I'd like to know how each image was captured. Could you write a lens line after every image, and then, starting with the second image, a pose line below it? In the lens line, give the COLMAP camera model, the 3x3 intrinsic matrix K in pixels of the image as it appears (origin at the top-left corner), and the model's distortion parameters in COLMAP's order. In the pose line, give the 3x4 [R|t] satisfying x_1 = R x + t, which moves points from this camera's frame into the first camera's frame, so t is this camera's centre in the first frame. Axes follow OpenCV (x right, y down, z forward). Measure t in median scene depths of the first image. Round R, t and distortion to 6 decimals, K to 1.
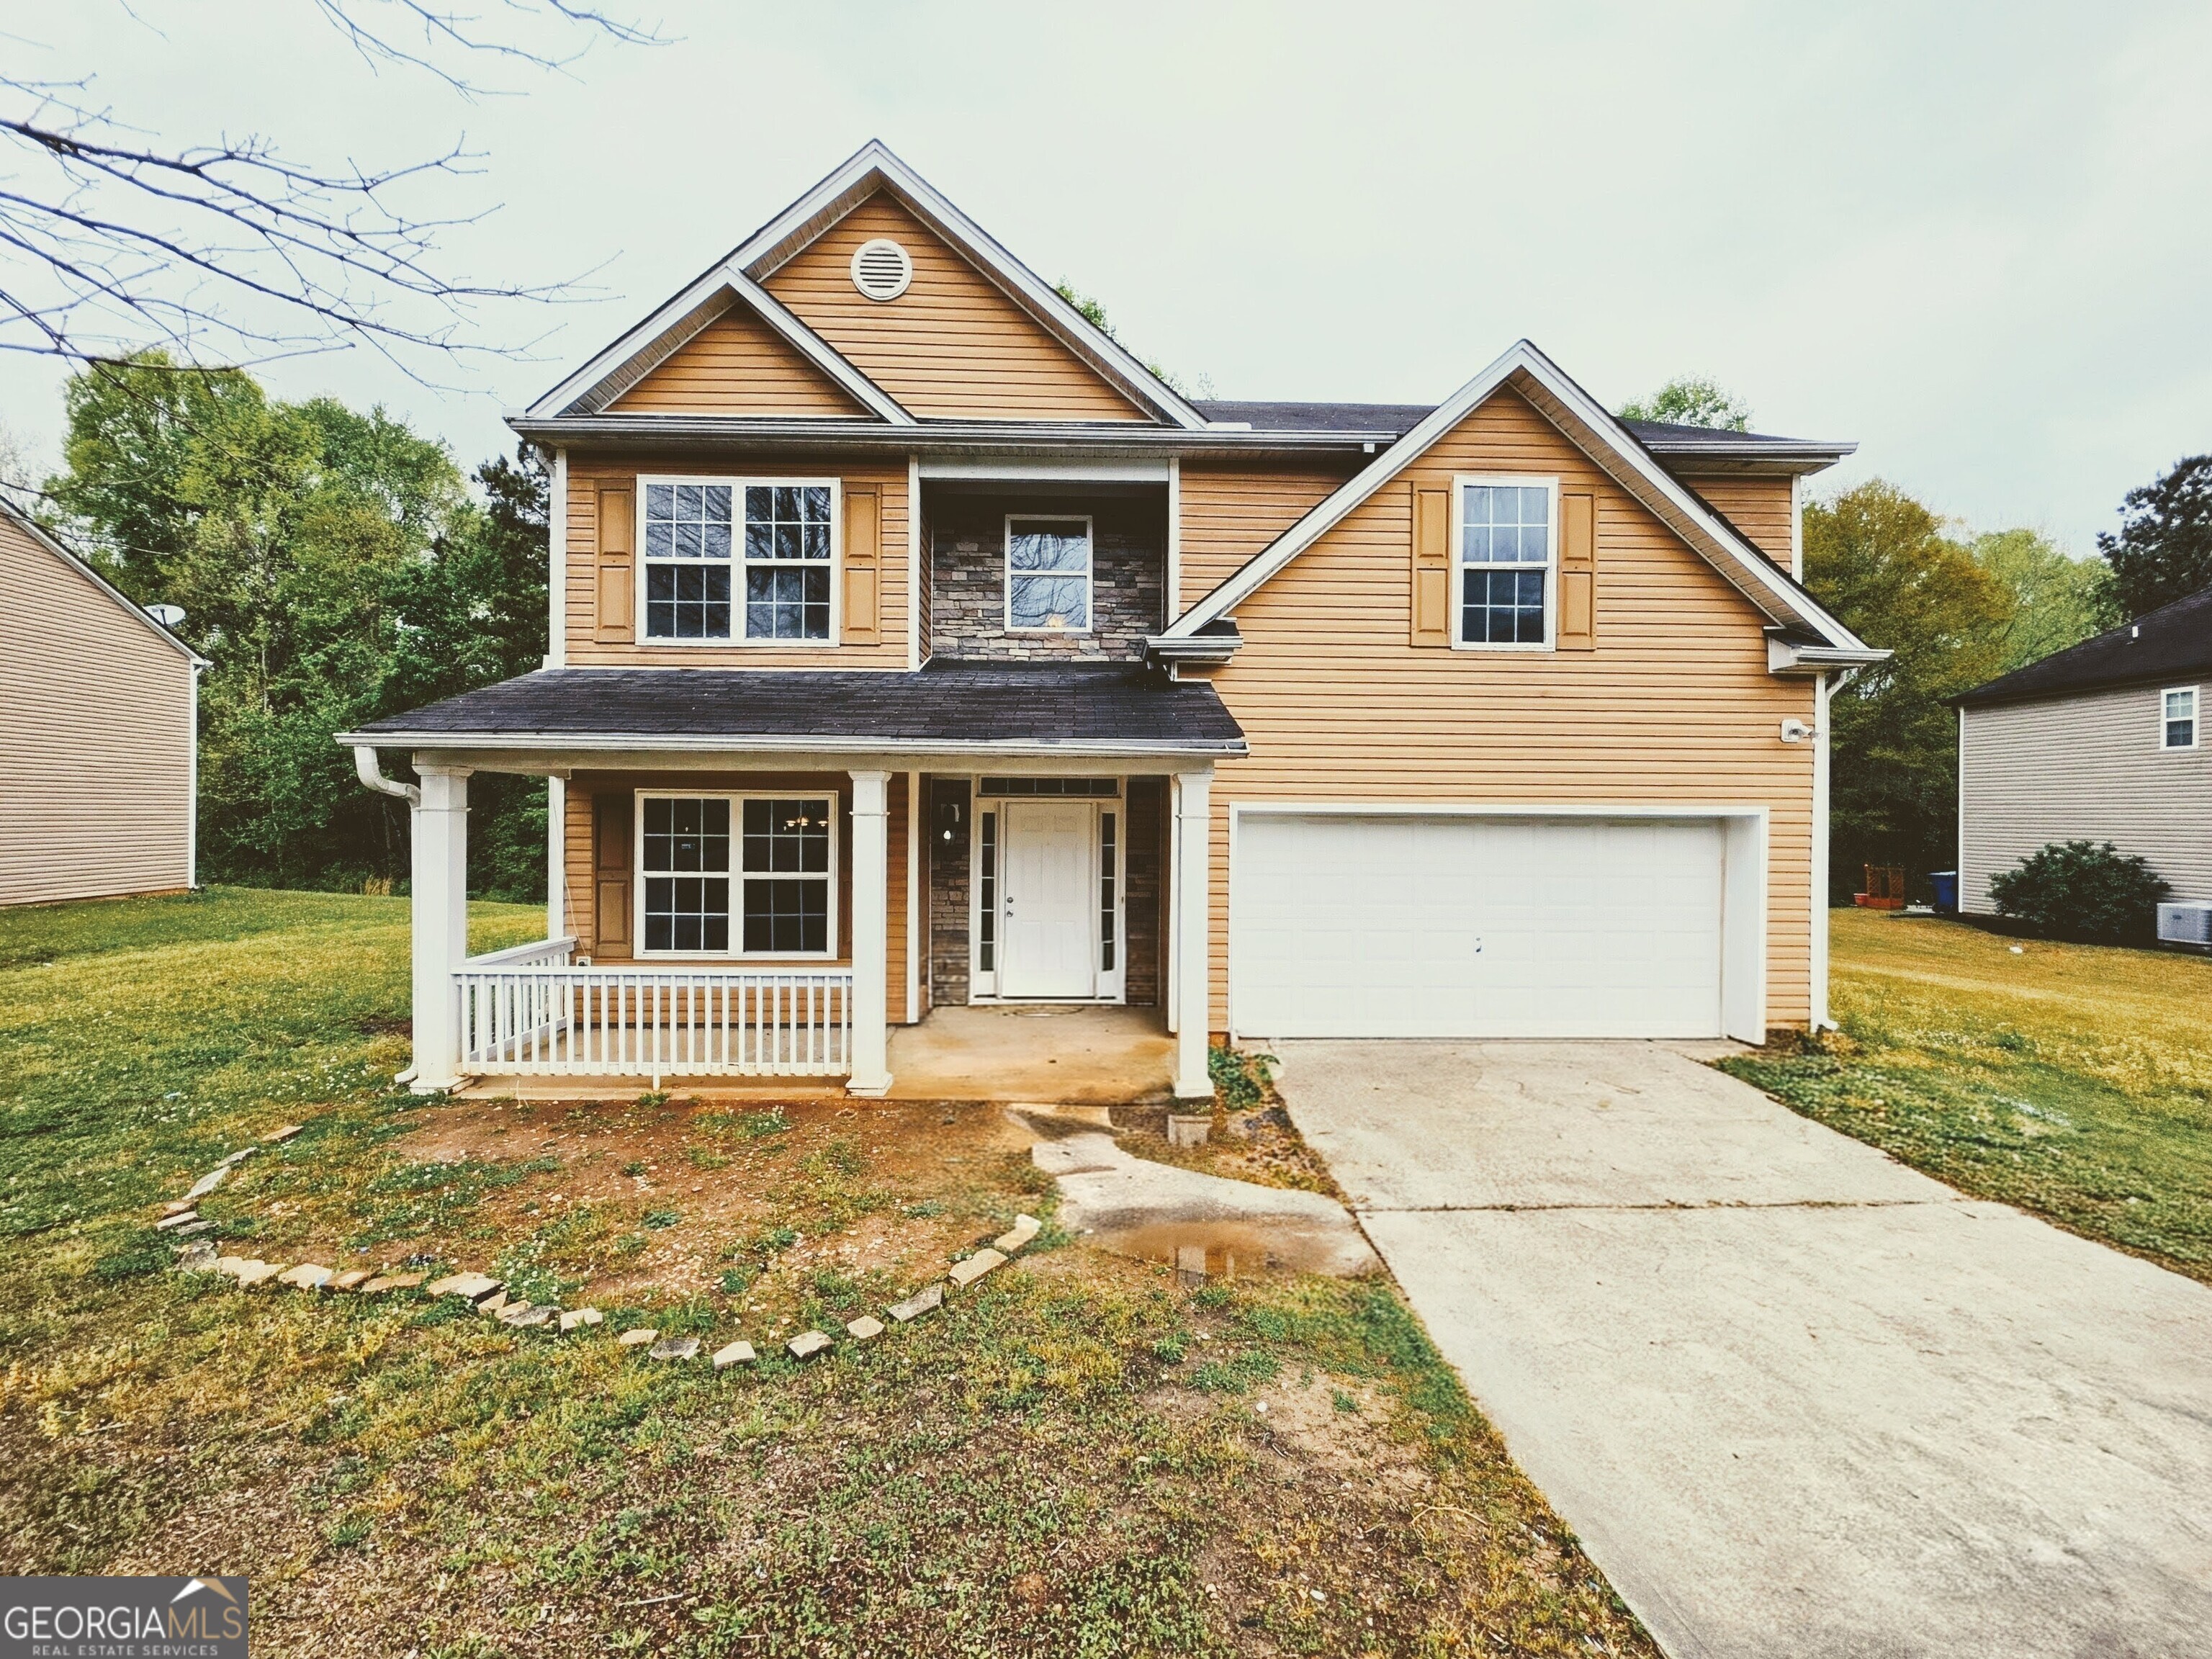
lens RADIAL K [[930.0, 0, 1106.0], [0, 930.0, 829.5], [0, 0, 1]] dist [-0.002073, -0.000099]
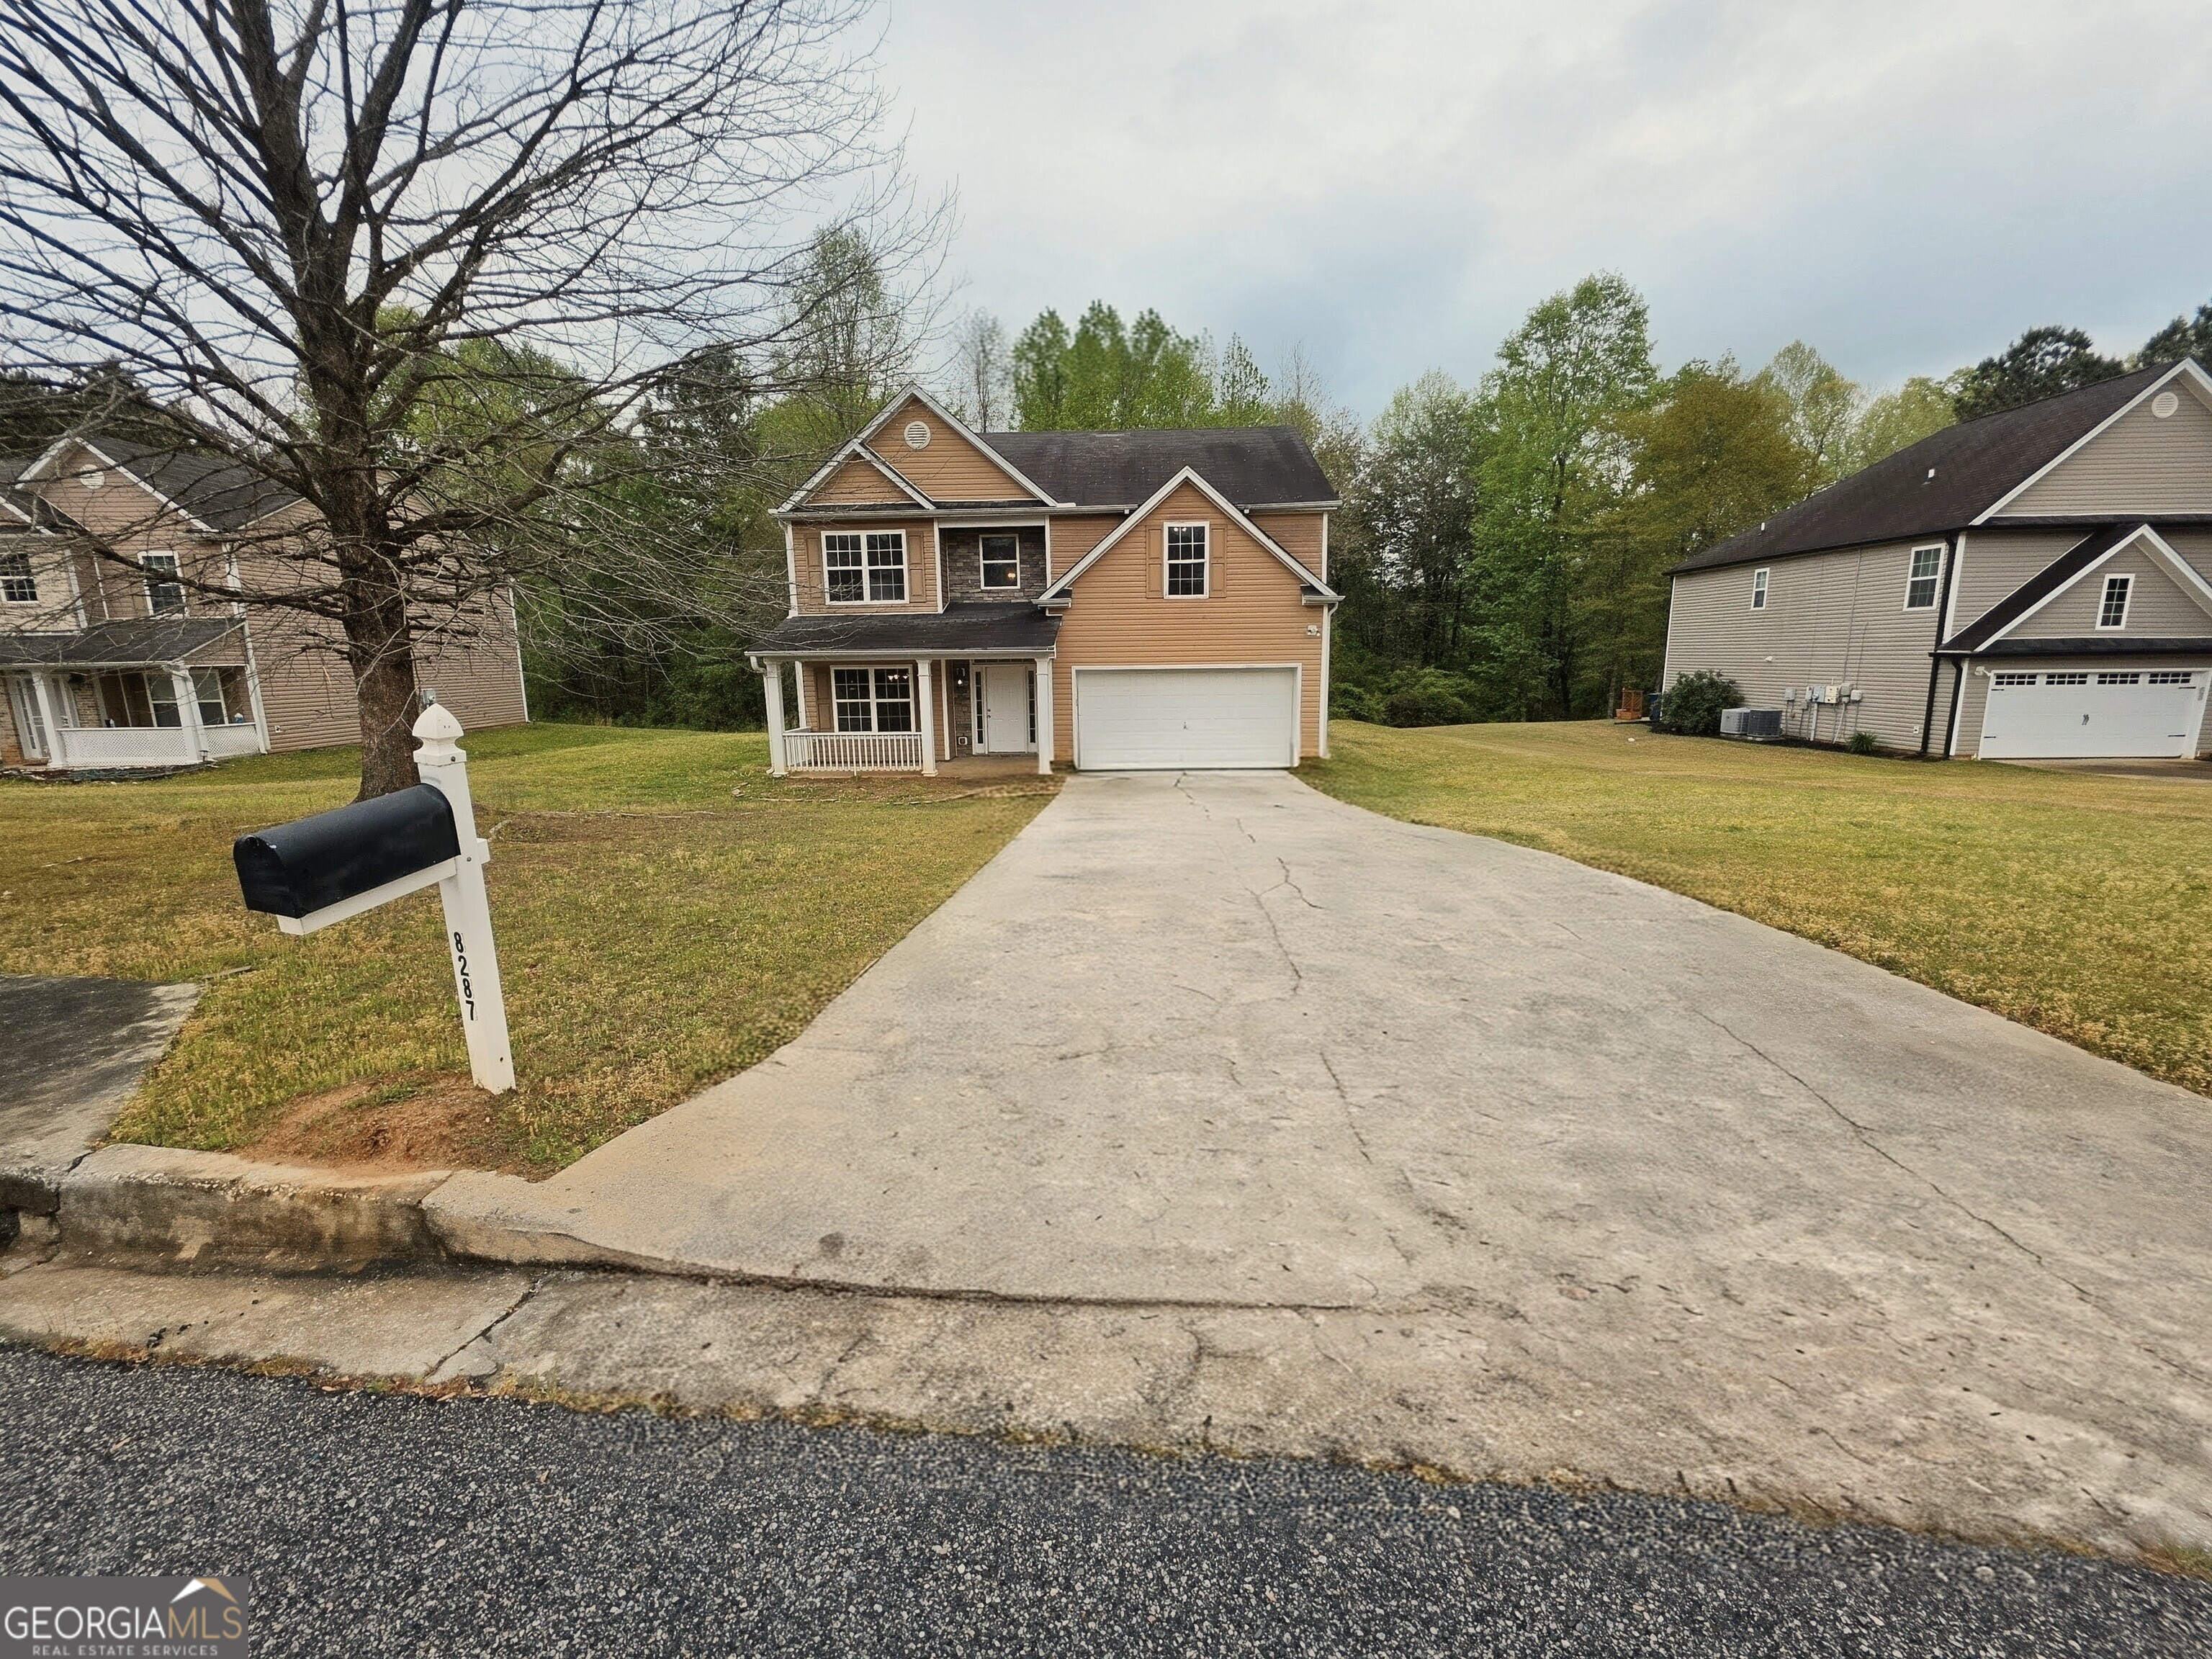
lens RADIAL K [[909.0, 0, 1110.6], [0, 909.0, 828.7], [0, 0, 1]] dist [-0.000923, -0.000187]
pose [[0.997973, -0.009170, -0.062982, 0.373473], [0.019883, 0.984959, 0.171643, -0.016947], [0.060460, -0.172547, 0.983144, -1.369672]]
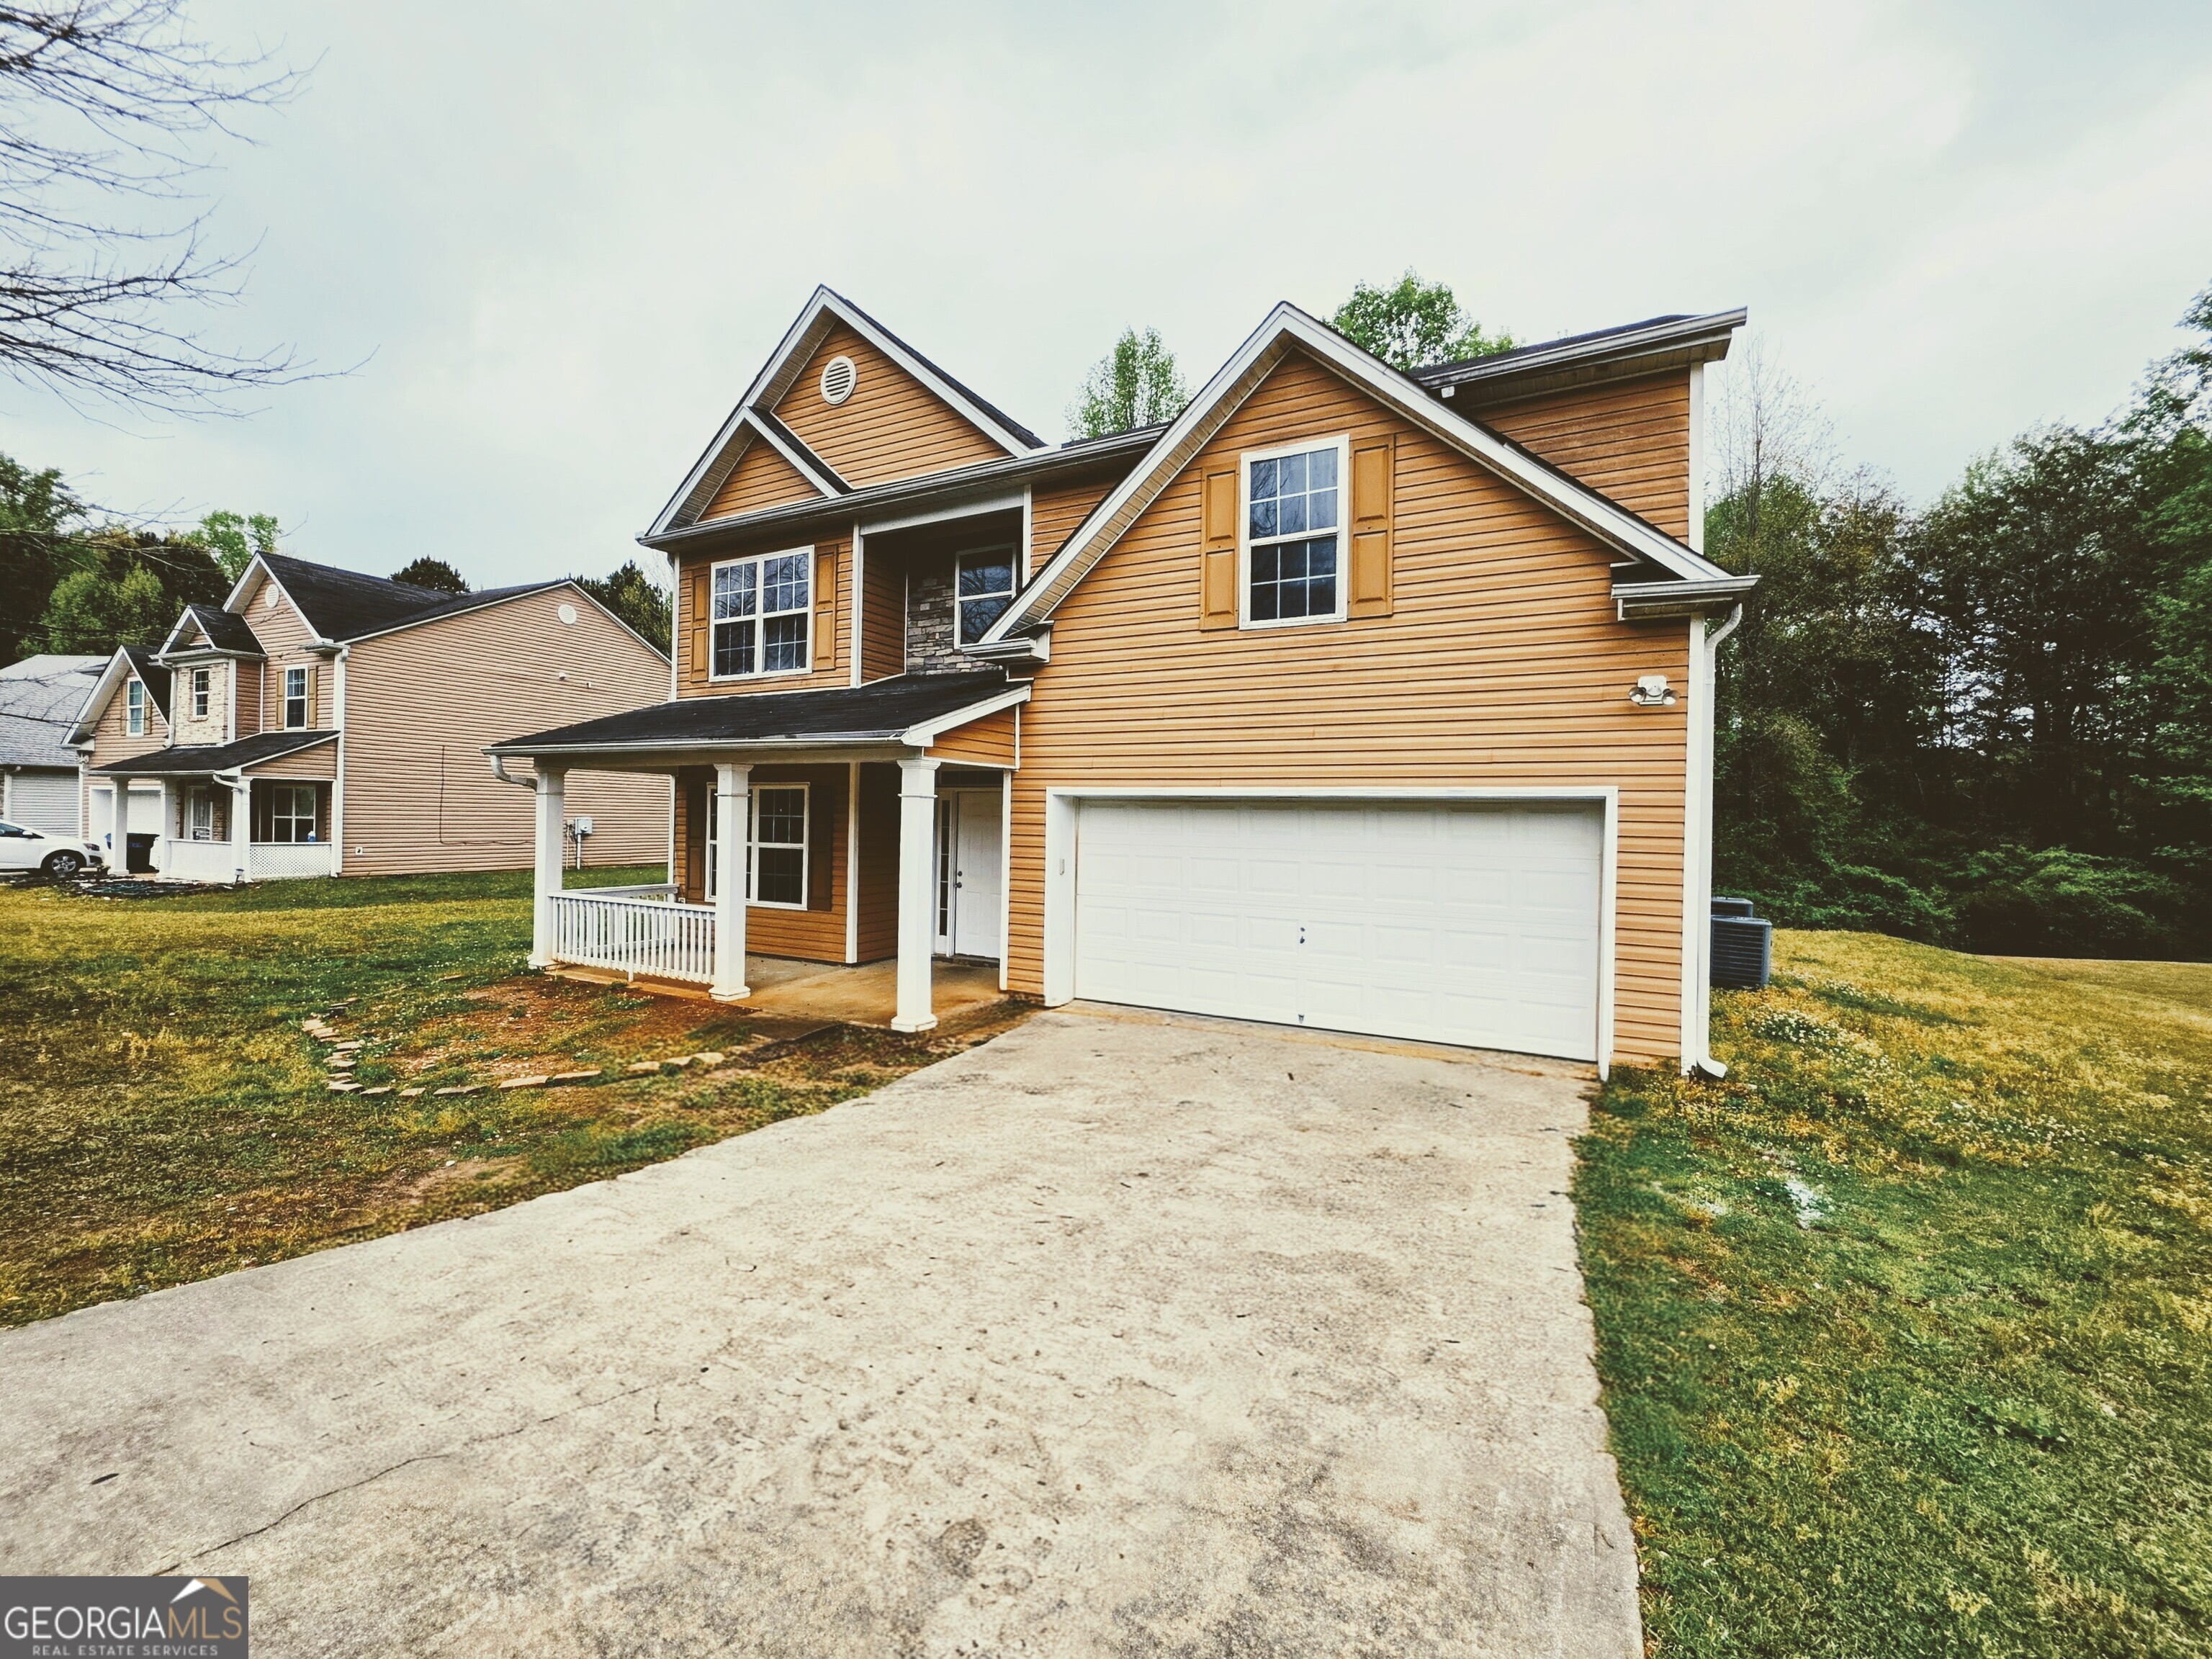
lens RADIAL K [[909.0, 0, 1110.6], [0, 909.0, 828.7], [0, 0, 1]] dist [-0.000923, -0.000187]
pose [[0.866768, 0.012207, -0.498562, 0.730109], [-0.018806, 0.999789, -0.008216, 0.027334], [0.498357, 0.016498, 0.866815, 0.099054]]
